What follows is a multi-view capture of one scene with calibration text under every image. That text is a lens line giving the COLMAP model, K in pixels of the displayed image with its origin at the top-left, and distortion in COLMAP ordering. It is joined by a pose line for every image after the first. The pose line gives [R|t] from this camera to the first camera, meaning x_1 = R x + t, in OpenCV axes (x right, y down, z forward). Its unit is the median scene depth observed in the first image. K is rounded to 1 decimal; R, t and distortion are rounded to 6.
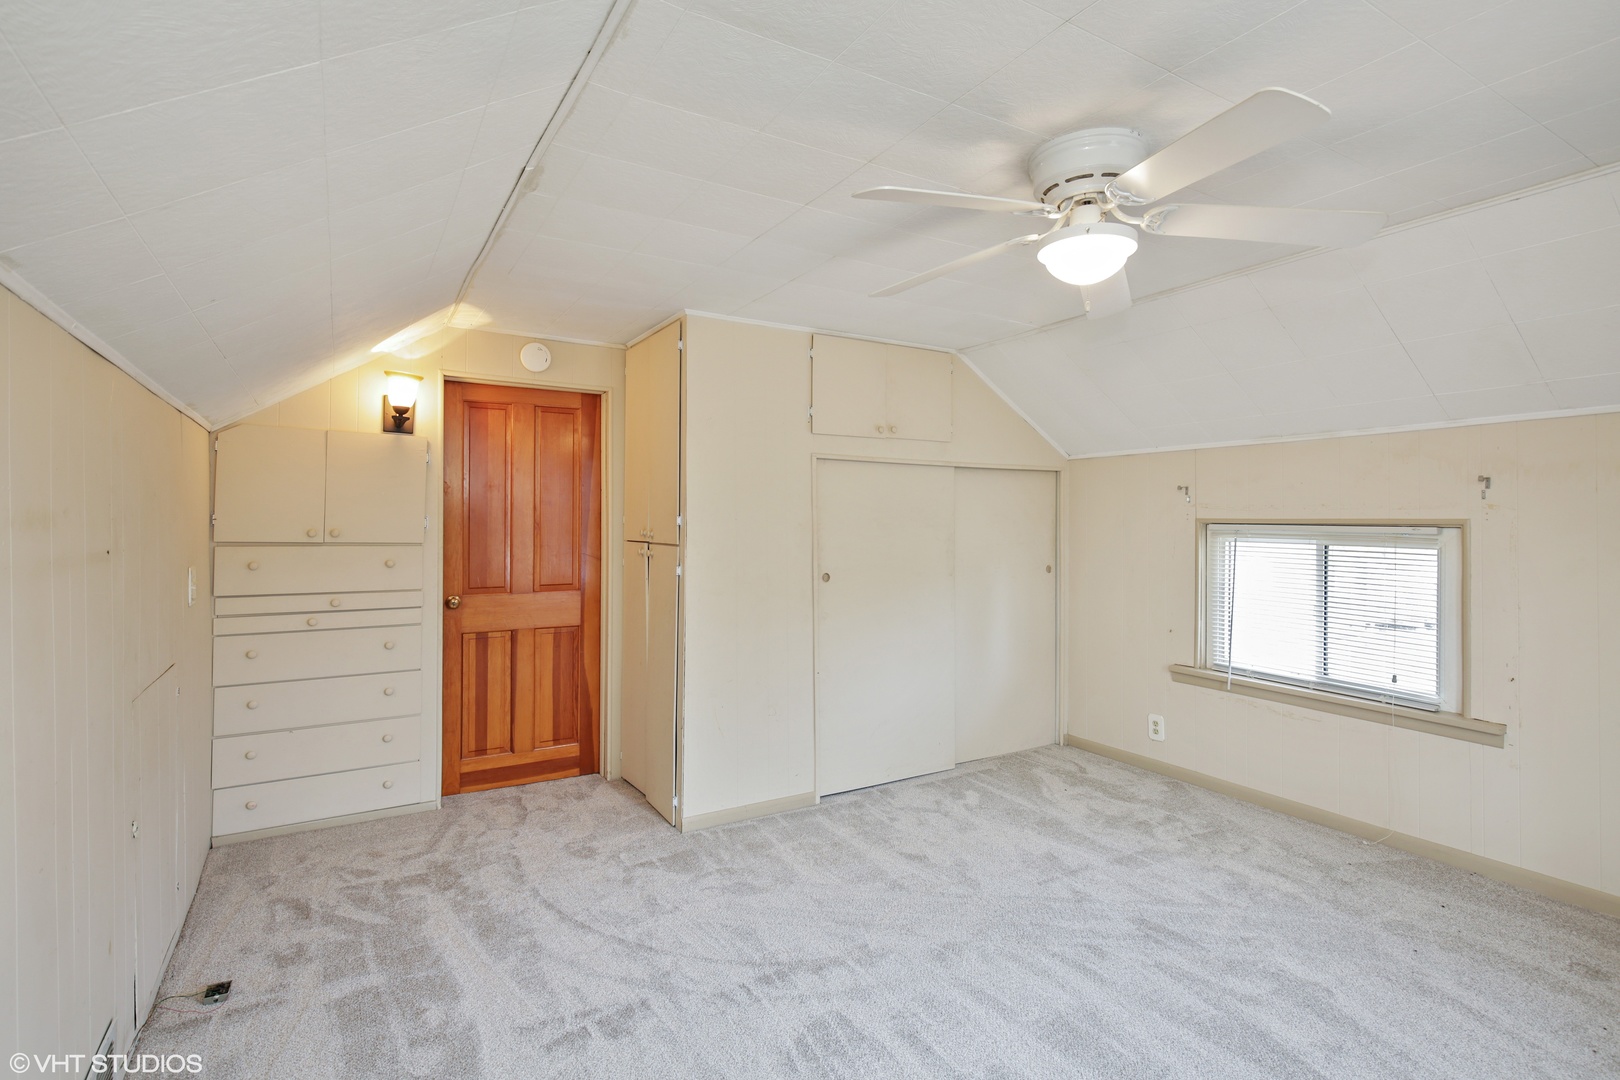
lens RADIAL K [[775.8, 0, 805.6], [0, 775.8, 527.8], [0, 0, 1]] dist [0.016660, 0.000317]
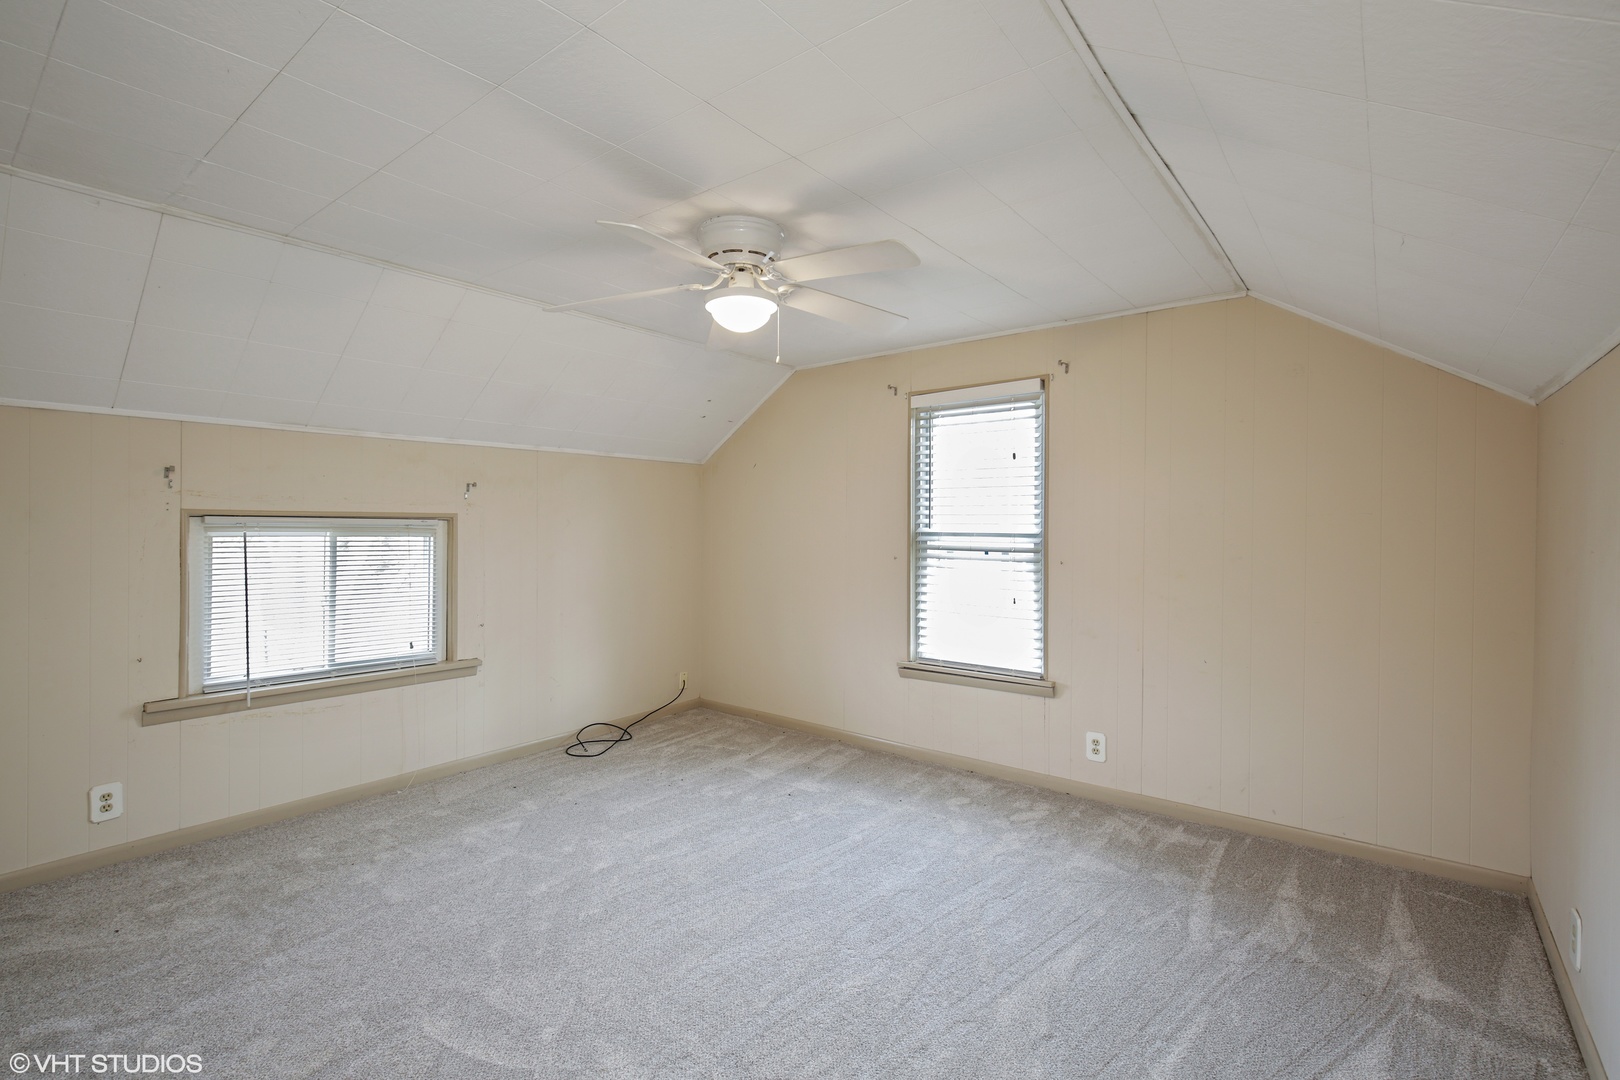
lens RADIAL K [[740.8, 0, 804.2], [0, 740.8, 535.6], [0, 0, 1]] dist [0.002310, 0.000087]
pose [[-0.348495, -0.004850, 0.937298, -0.477069], [0.014213, 0.999844, 0.010458, 0.018817], [-0.937203, 0.016967, -0.348372, 0.755460]]
